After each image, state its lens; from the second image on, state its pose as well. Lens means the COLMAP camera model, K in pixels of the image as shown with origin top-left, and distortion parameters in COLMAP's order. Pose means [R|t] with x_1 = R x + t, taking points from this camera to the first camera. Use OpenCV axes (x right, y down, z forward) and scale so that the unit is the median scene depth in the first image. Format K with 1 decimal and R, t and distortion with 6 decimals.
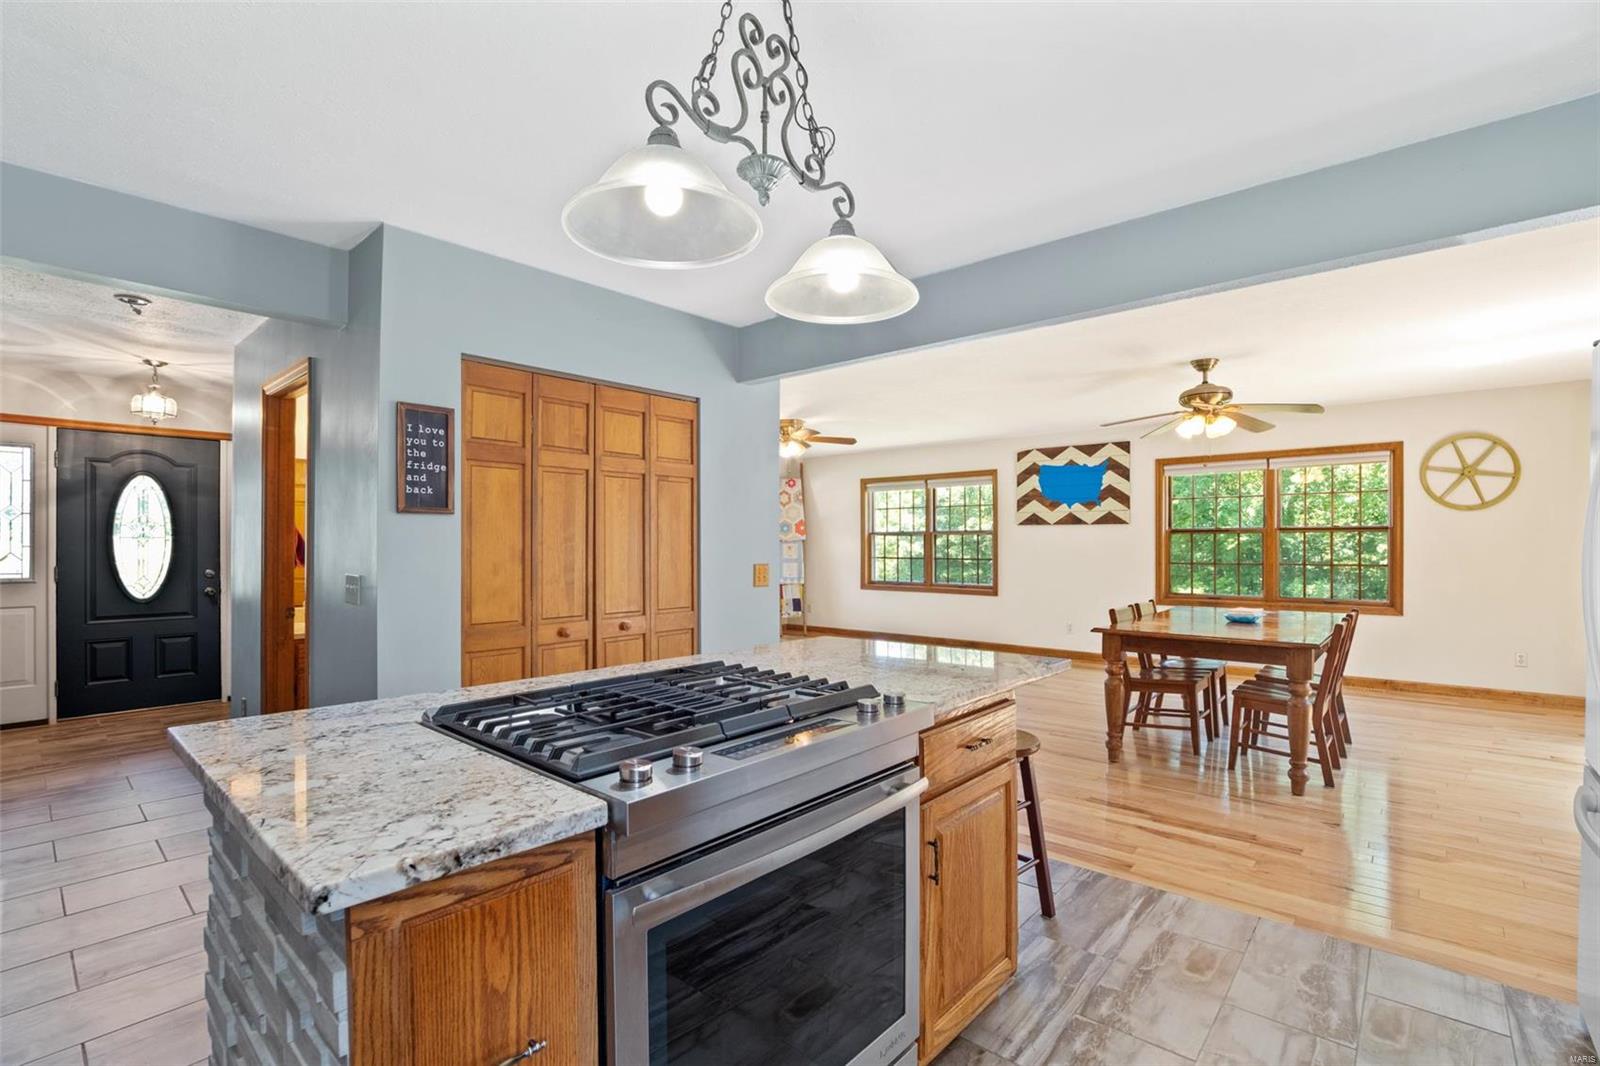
lens RADIAL K [[719.9, 0, 805.9], [0, 719.9, 548.6], [0, 0, 1]] dist [-0.038014, 0.005697]
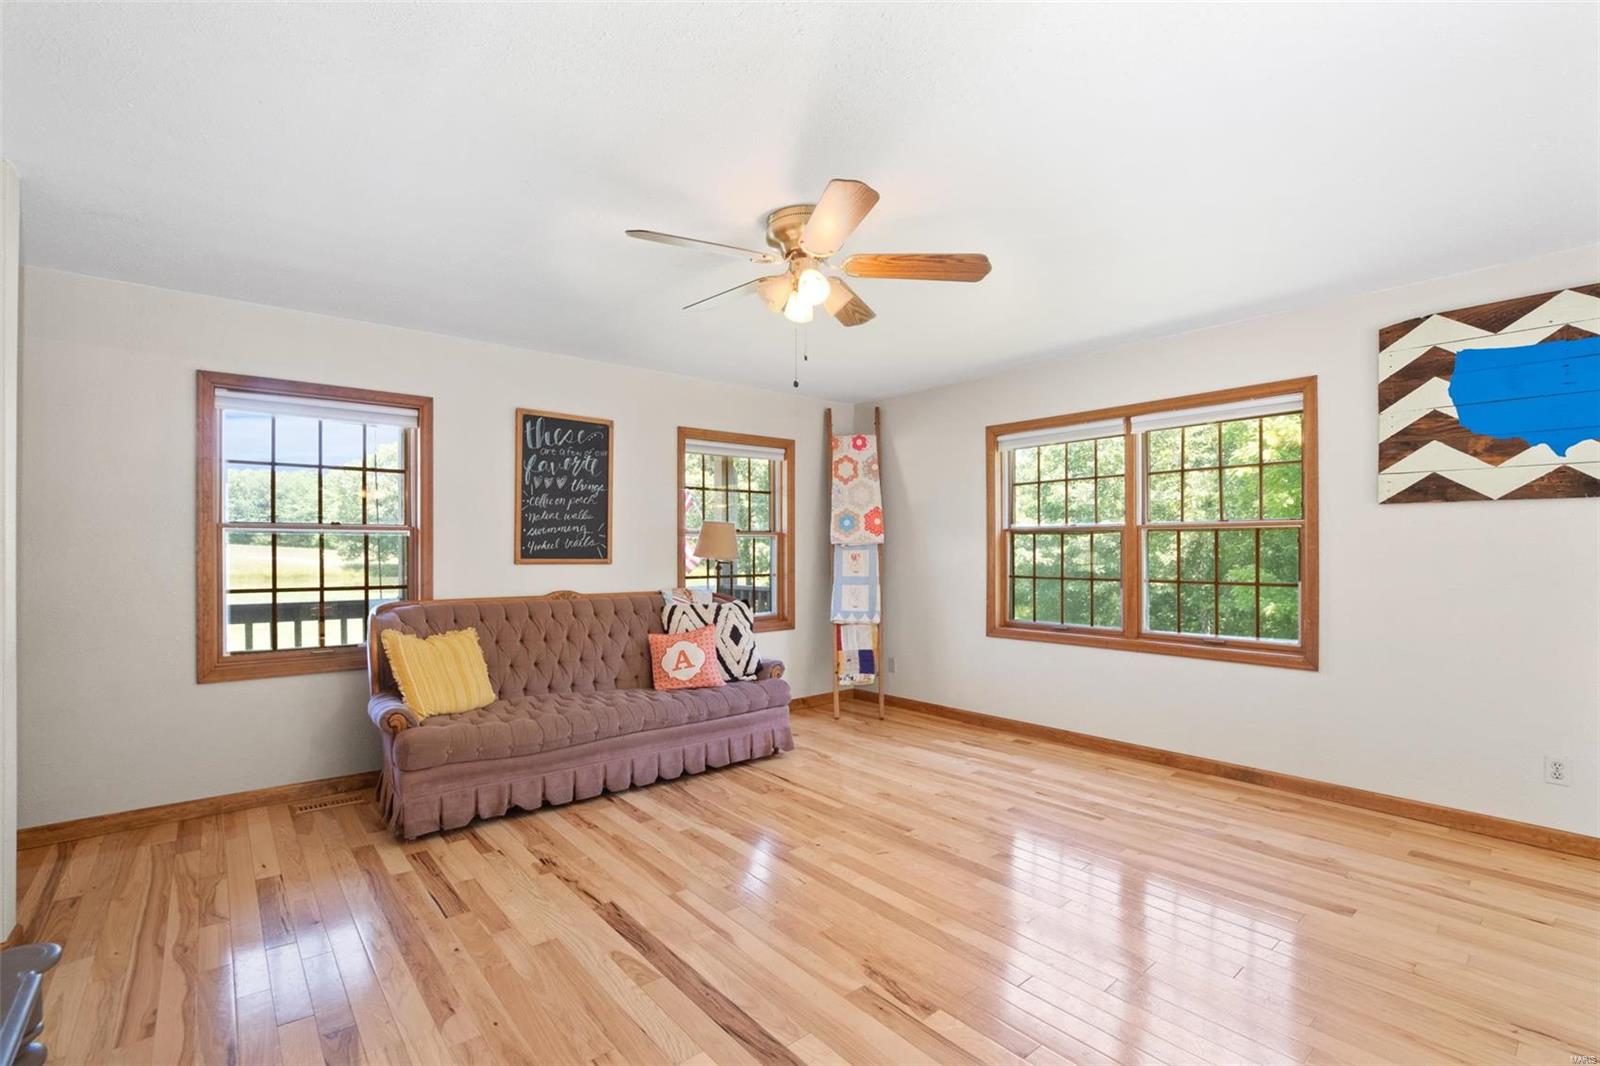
lens RADIAL K [[719.9, 0, 805.9], [0, 719.9, 548.6], [0, 0, 1]] dist [-0.038014, 0.005697]
pose [[0.988743, -0.000414, -0.149623, 0.041432], [-0.001021, 0.999954, -0.009515, -0.004527], [0.149620, 0.009560, 0.988697, 0.804346]]
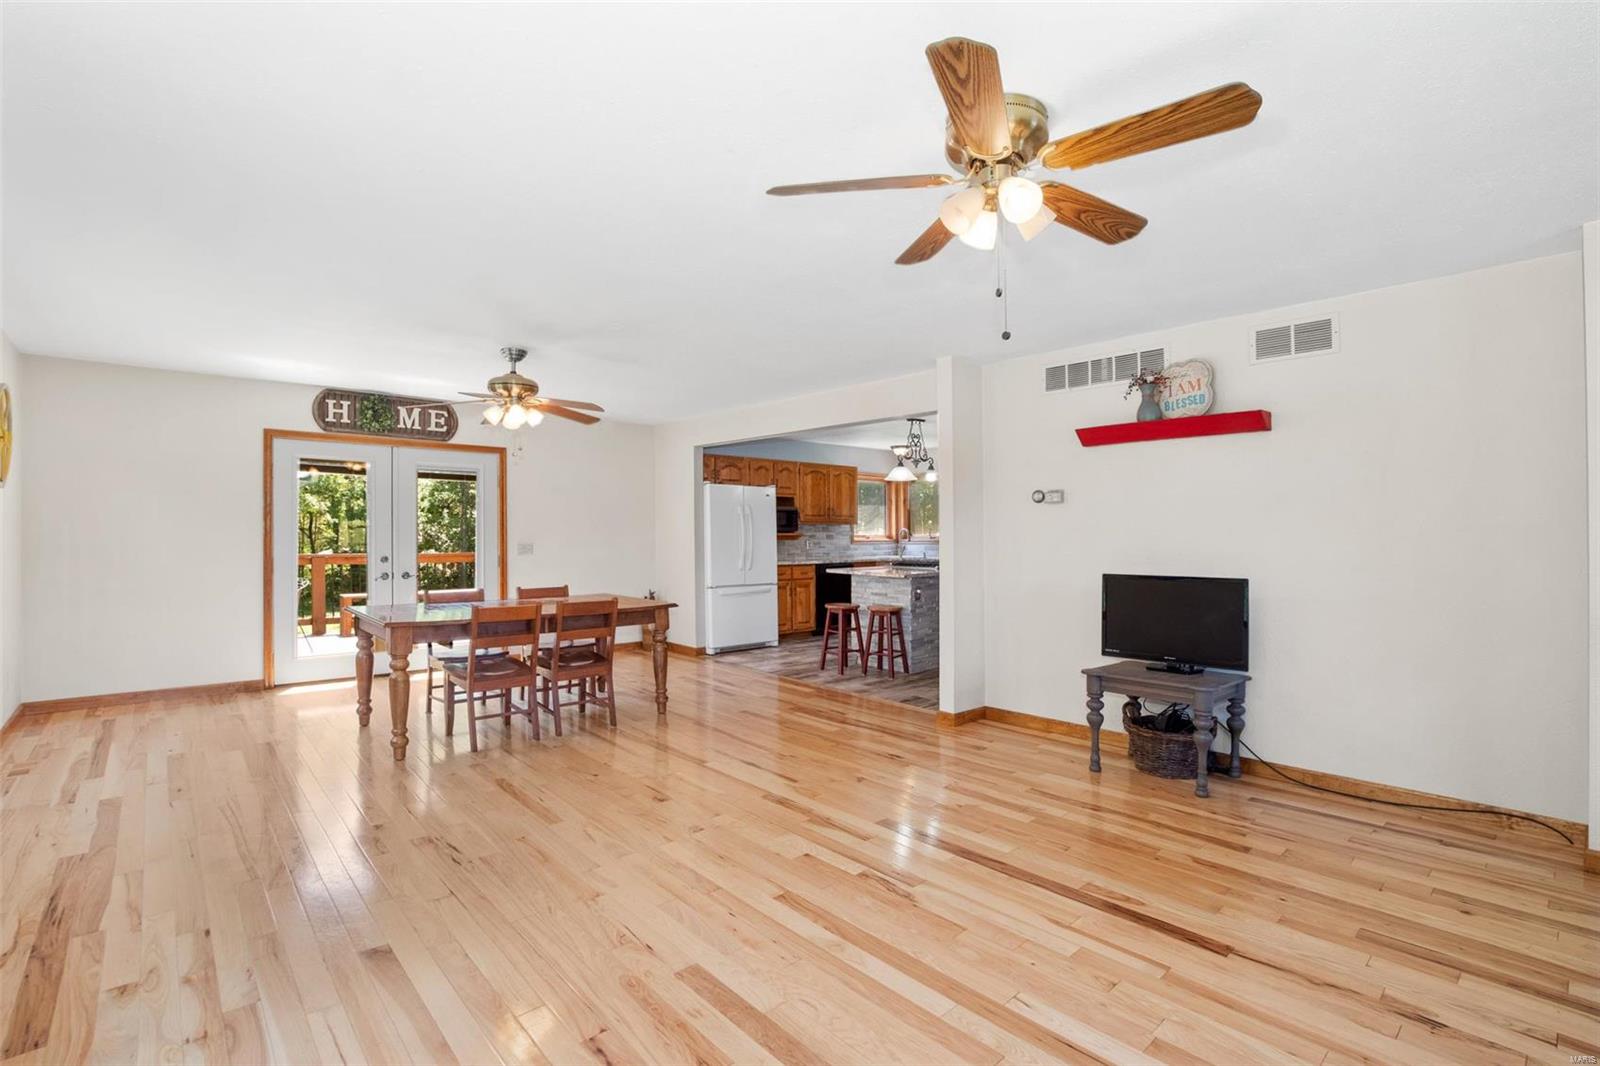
lens RADIAL K [[736.7, 0, 807.3], [0, 736.7, 538.9], [0, 0, 1]] dist [-0.031948, 0.000672]
pose [[-0.993279, -0.001200, 0.115738, 0.029554], [0.000930, 0.999831, 0.018344, -0.015147], [-0.115741, 0.018328, -0.993110, 1.645157]]
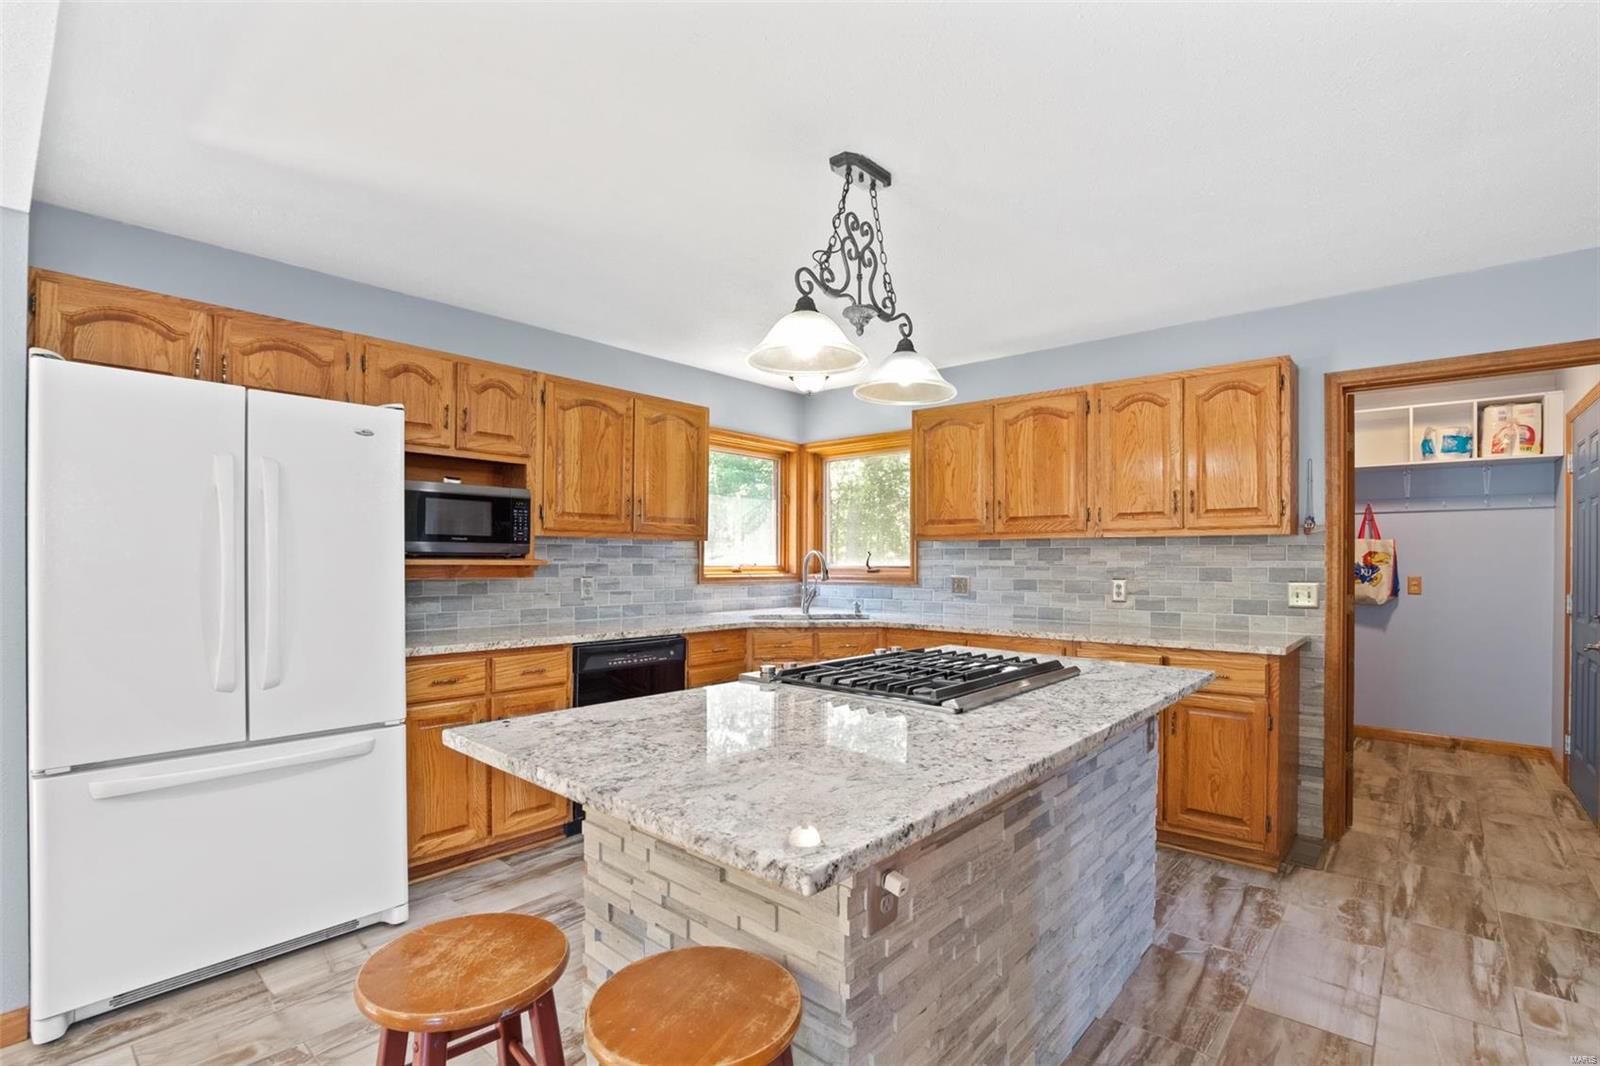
lens RADIAL K [[737.7, 0, 813.7], [0, 737.7, 562.7], [0, 0, 1]] dist [-0.037122, -0.000083]
pose [[-0.999823, -0.004390, -0.018276, 0.018236], [-0.004588, 0.999931, 0.010783, -0.003194], [0.018228, 0.010865, -0.999775, 0.647635]]
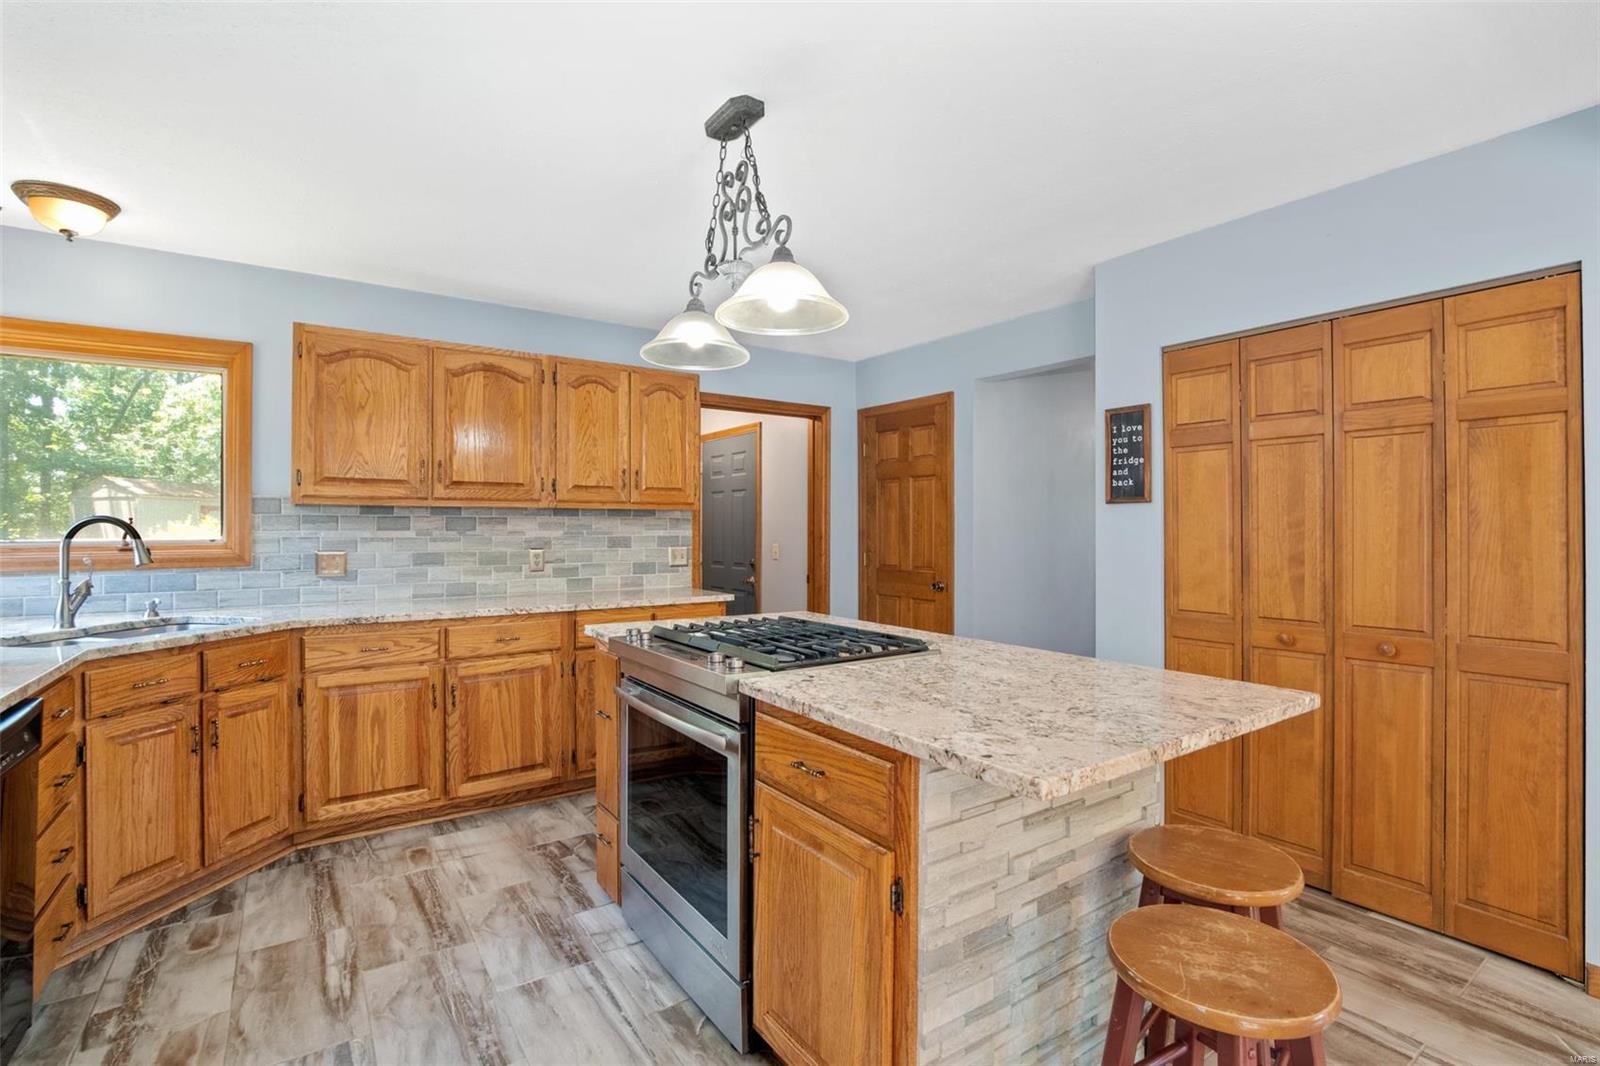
lens RADIAL K [[726.5, 0, 802.3], [0, 726.5, 526.2], [0, 0, 1]] dist [-0.030582, 0.000098]
pose [[-0.234241, -0.004229, -0.972169, 0.333628], [-0.006770, 0.999973, -0.002718, -0.002983], [0.972155, 0.005945, -0.234264, 0.370450]]
